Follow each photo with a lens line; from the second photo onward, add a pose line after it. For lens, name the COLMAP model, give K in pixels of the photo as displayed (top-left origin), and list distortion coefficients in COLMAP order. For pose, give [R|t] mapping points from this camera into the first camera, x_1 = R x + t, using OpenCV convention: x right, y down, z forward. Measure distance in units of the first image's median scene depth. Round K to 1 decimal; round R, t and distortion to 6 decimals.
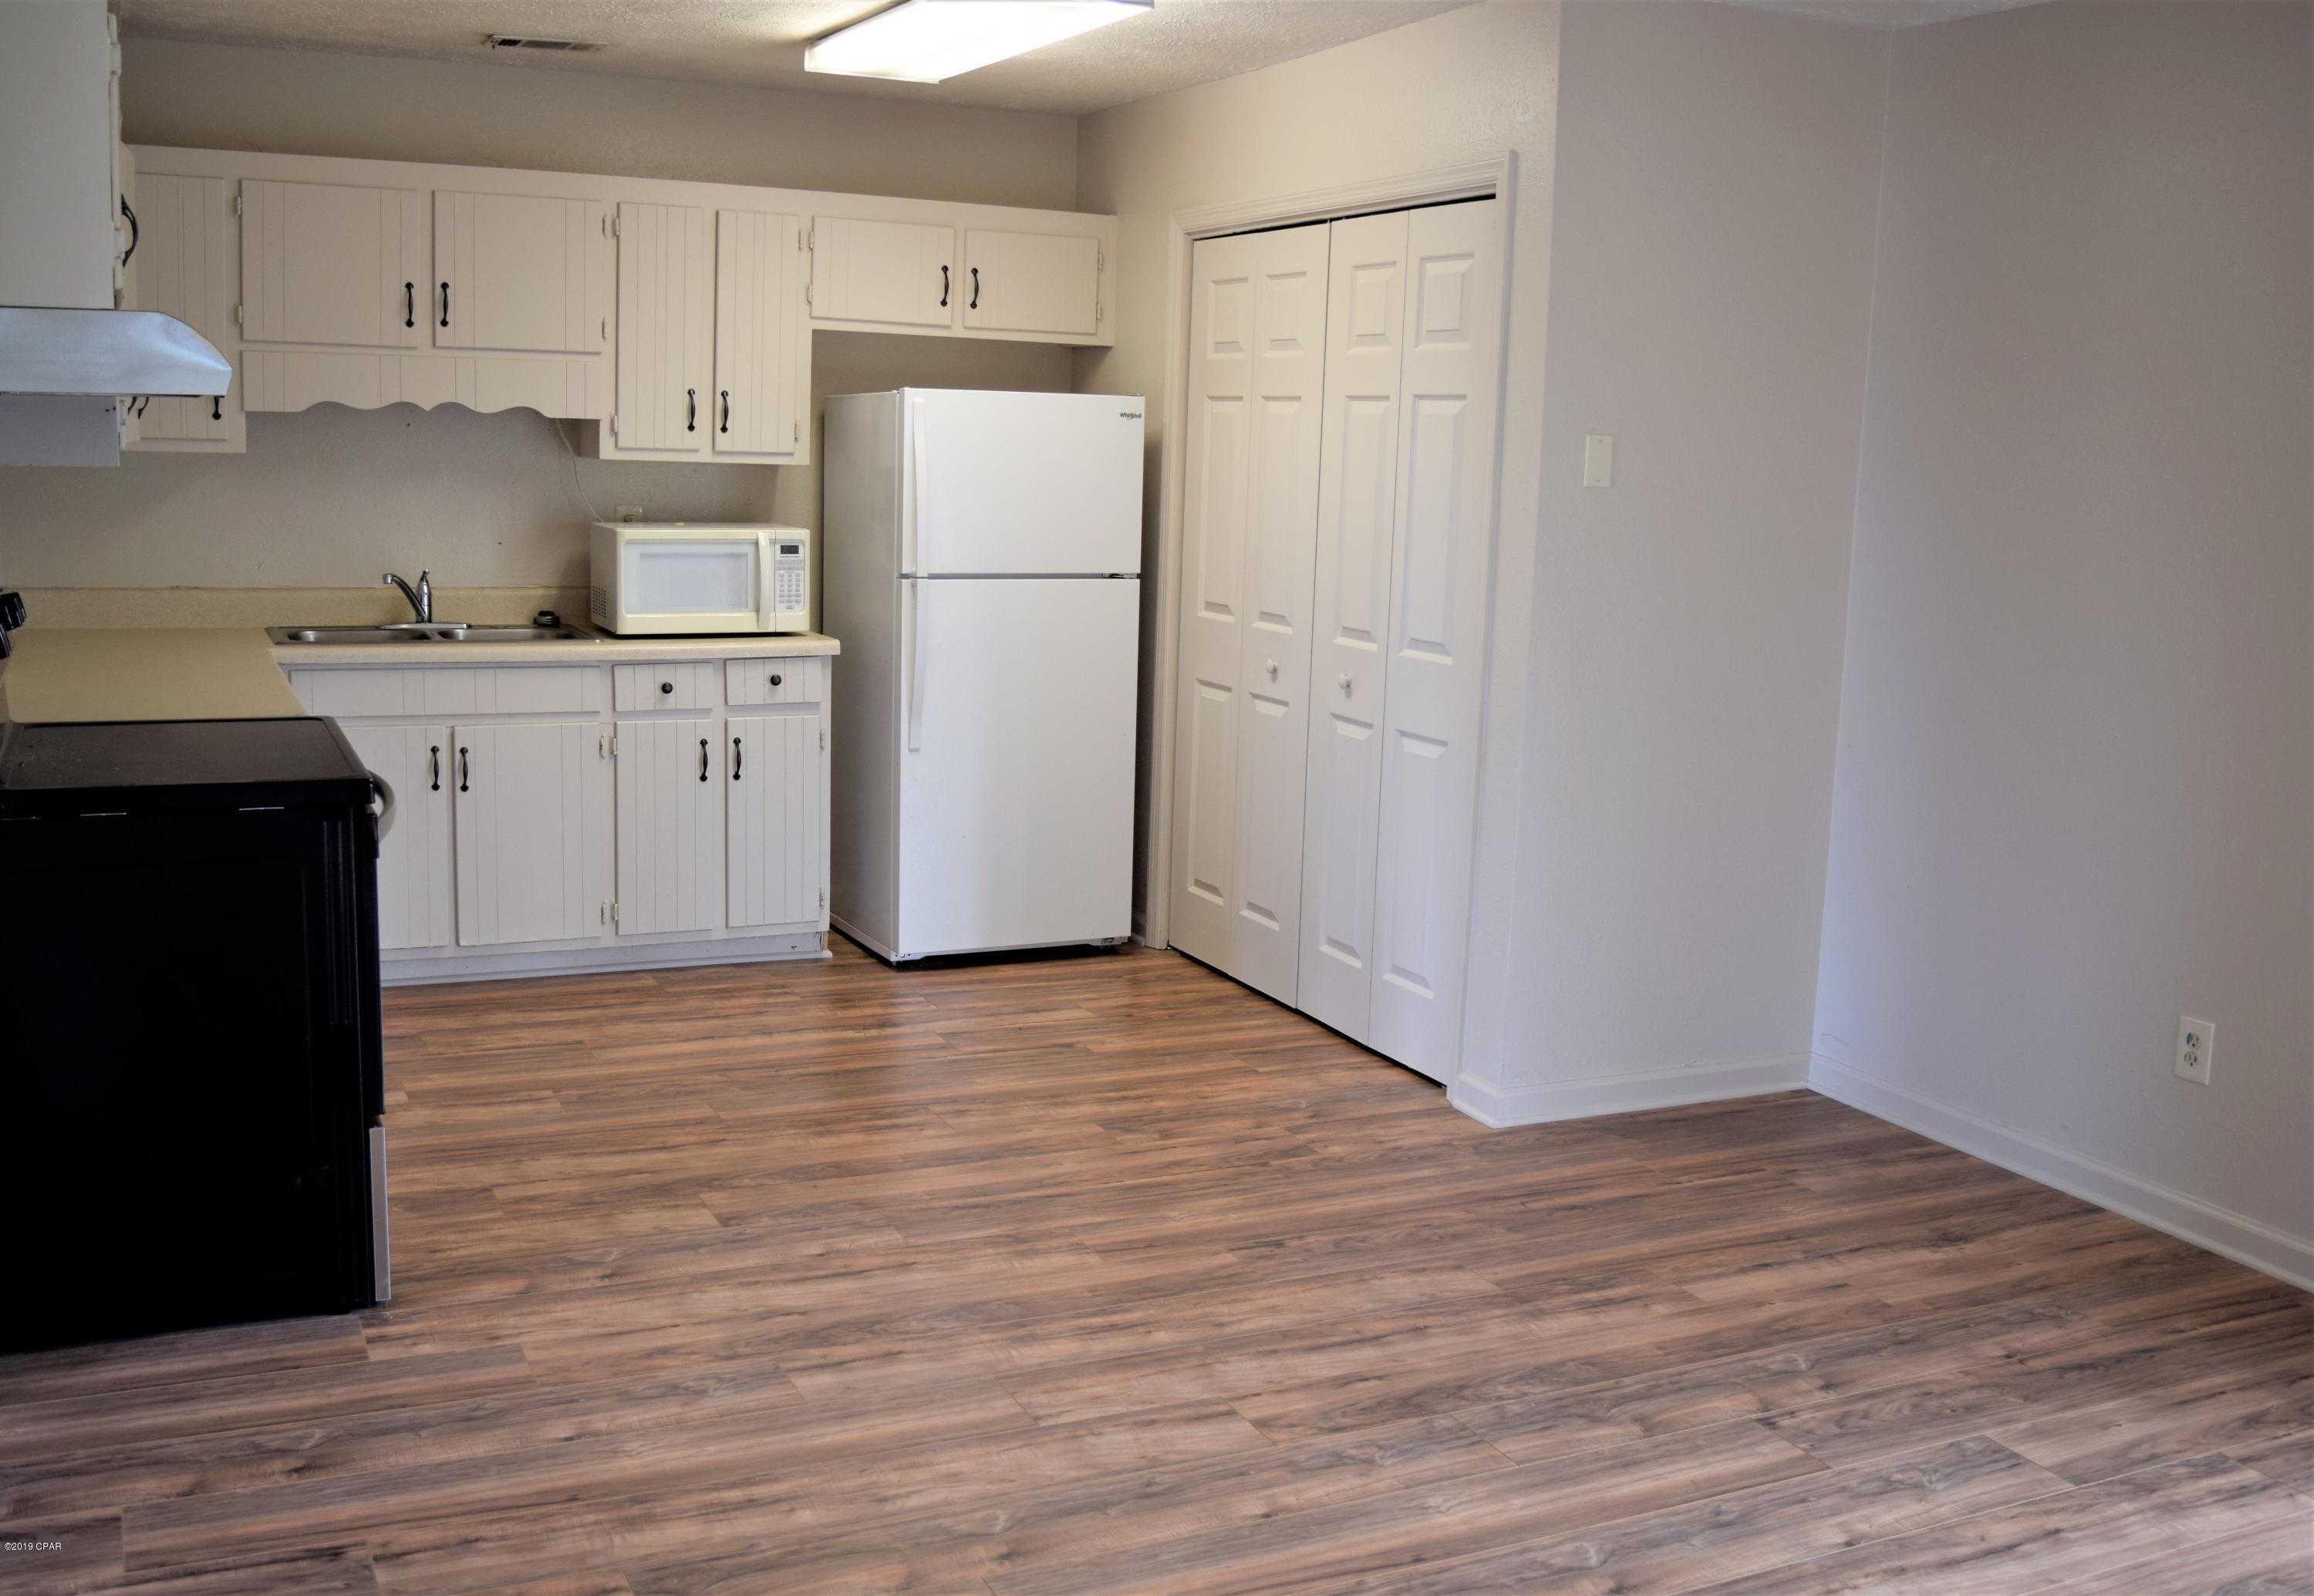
lens RADIAL K [[2179.8, 0, 1157.0], [0, 2179.8, 798.0], [0, 0, 1]] dist [-0.077276, 0.011037]
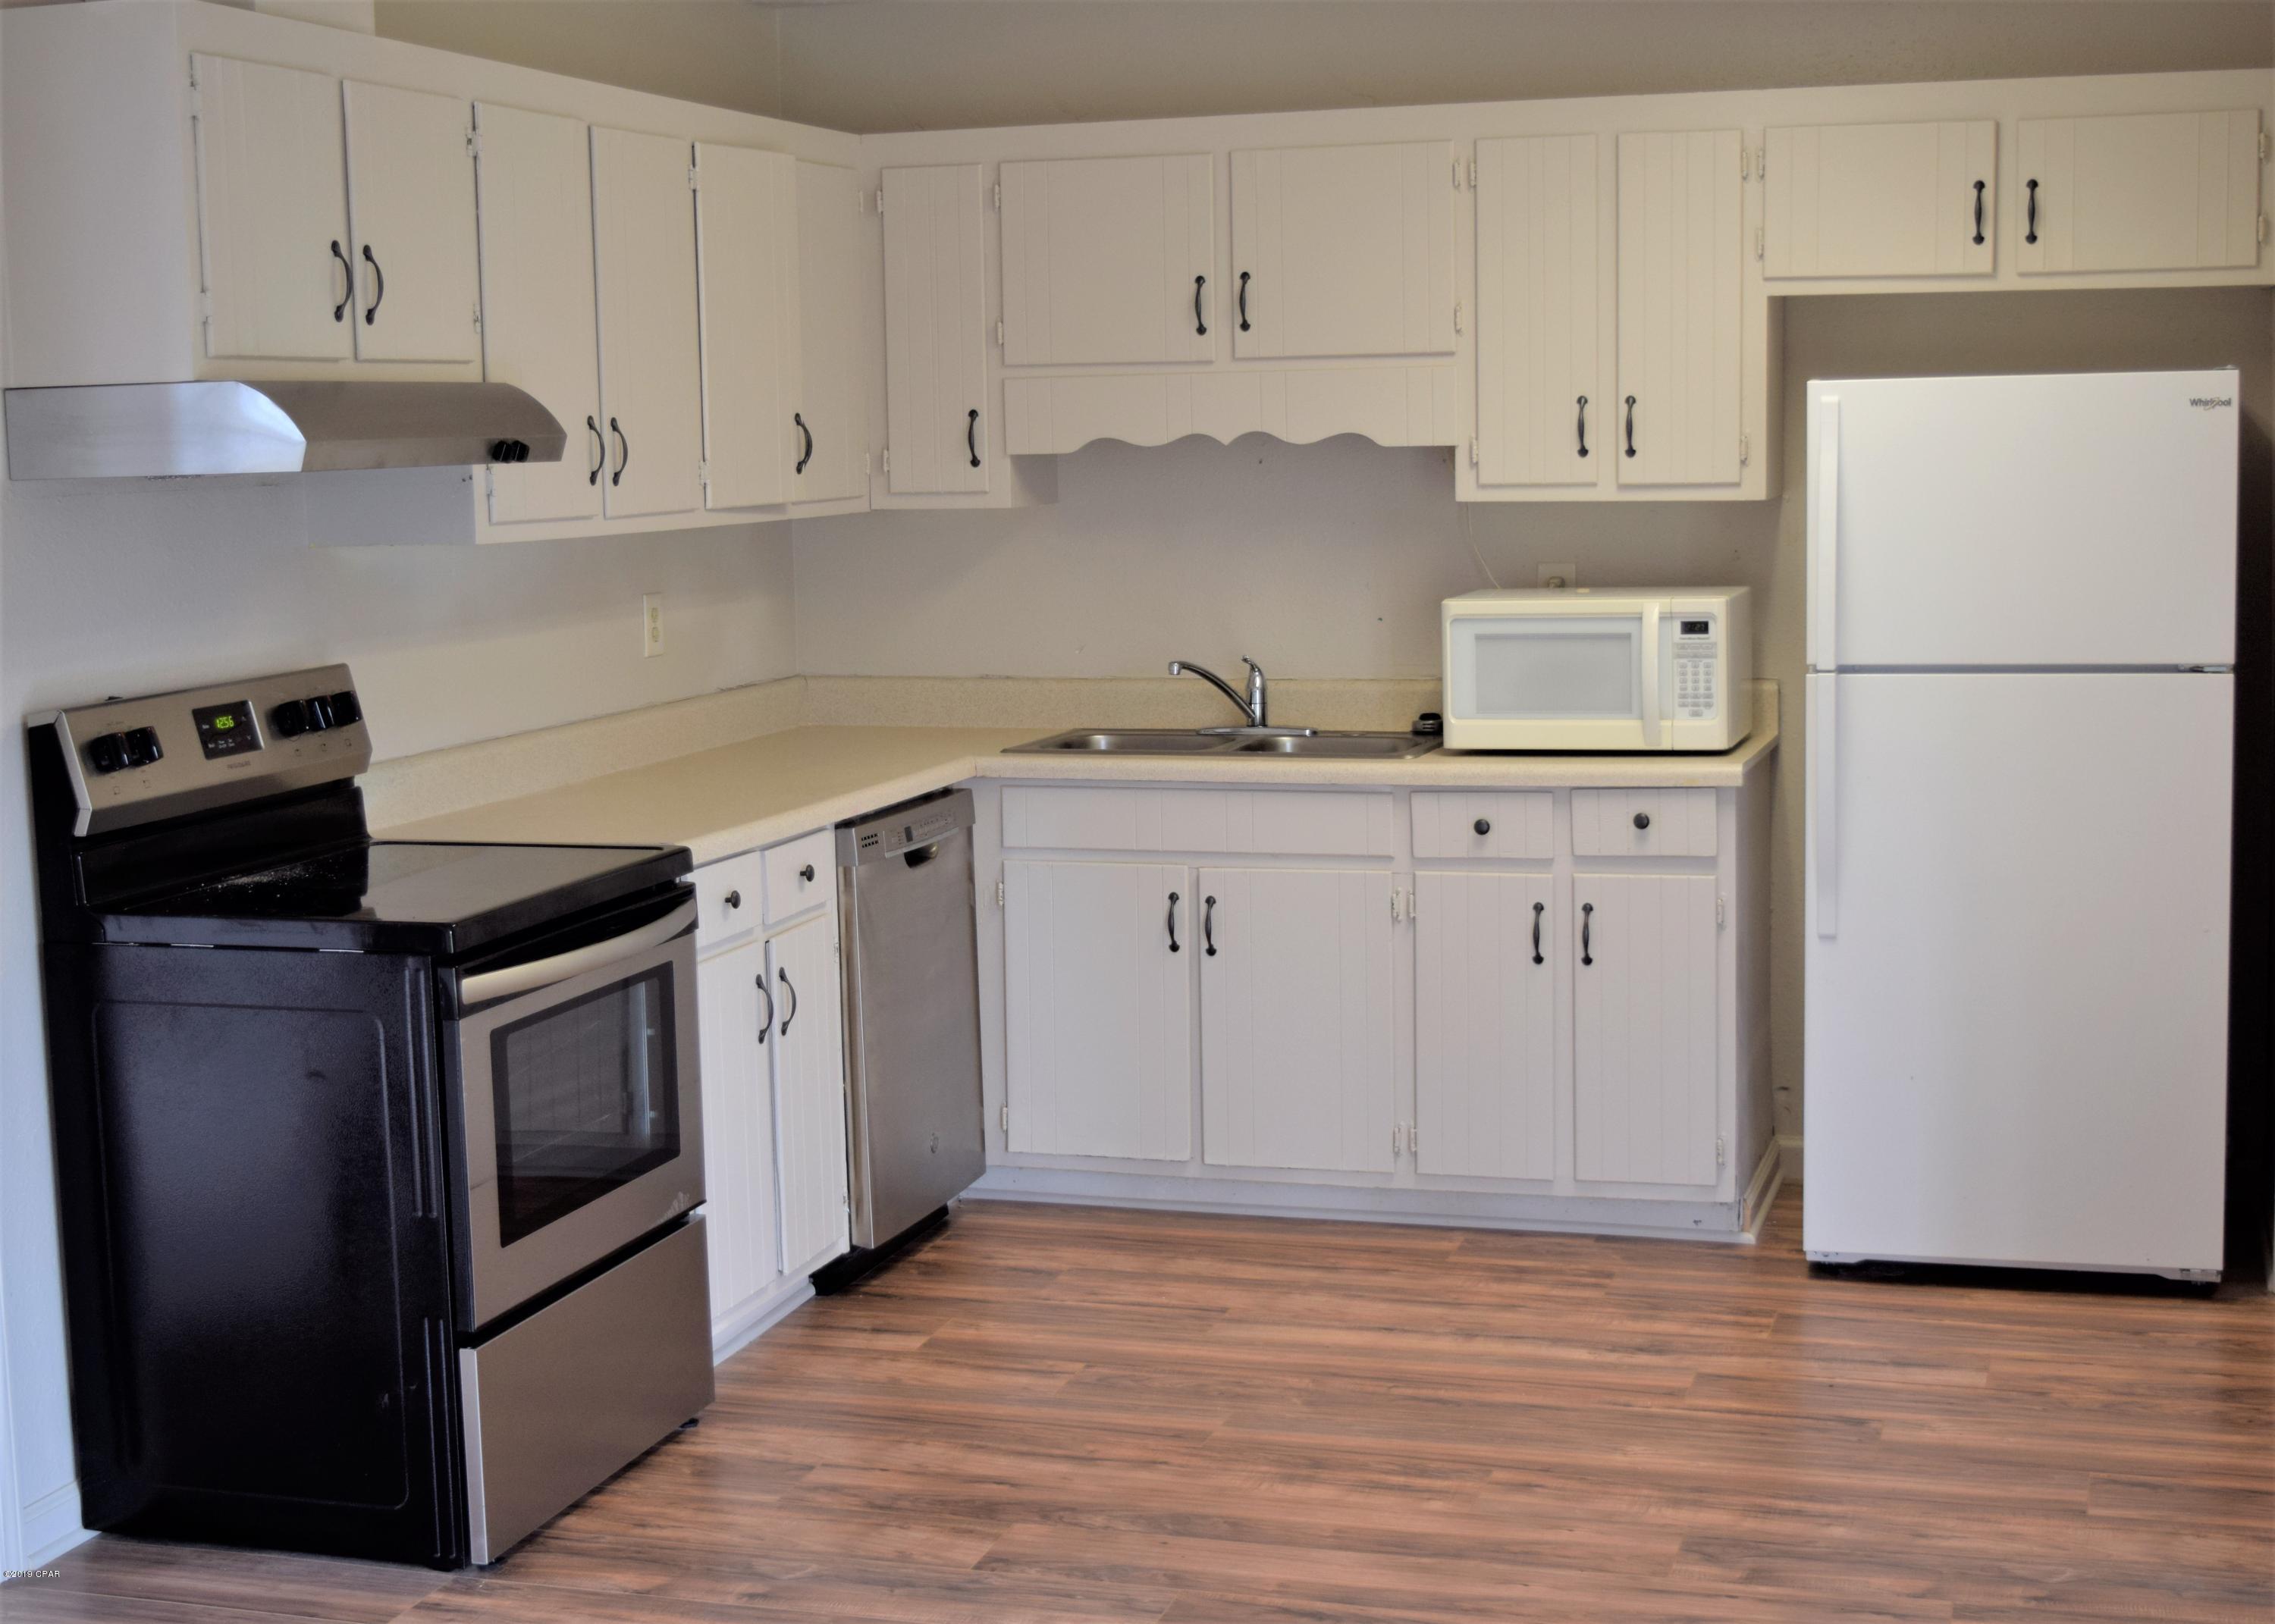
lens RADIAL K [[3273.3, 0, 1137.5], [0, 3273.3, 812.0], [0, 0, 1]] dist [-0.034415, -0.000775]
pose [[0.731087, 0.032619, -0.681504, 0.411468], [-0.064696, 0.997670, -0.021651, -0.025506], [0.679210, 0.059920, 0.731494, 0.153660]]
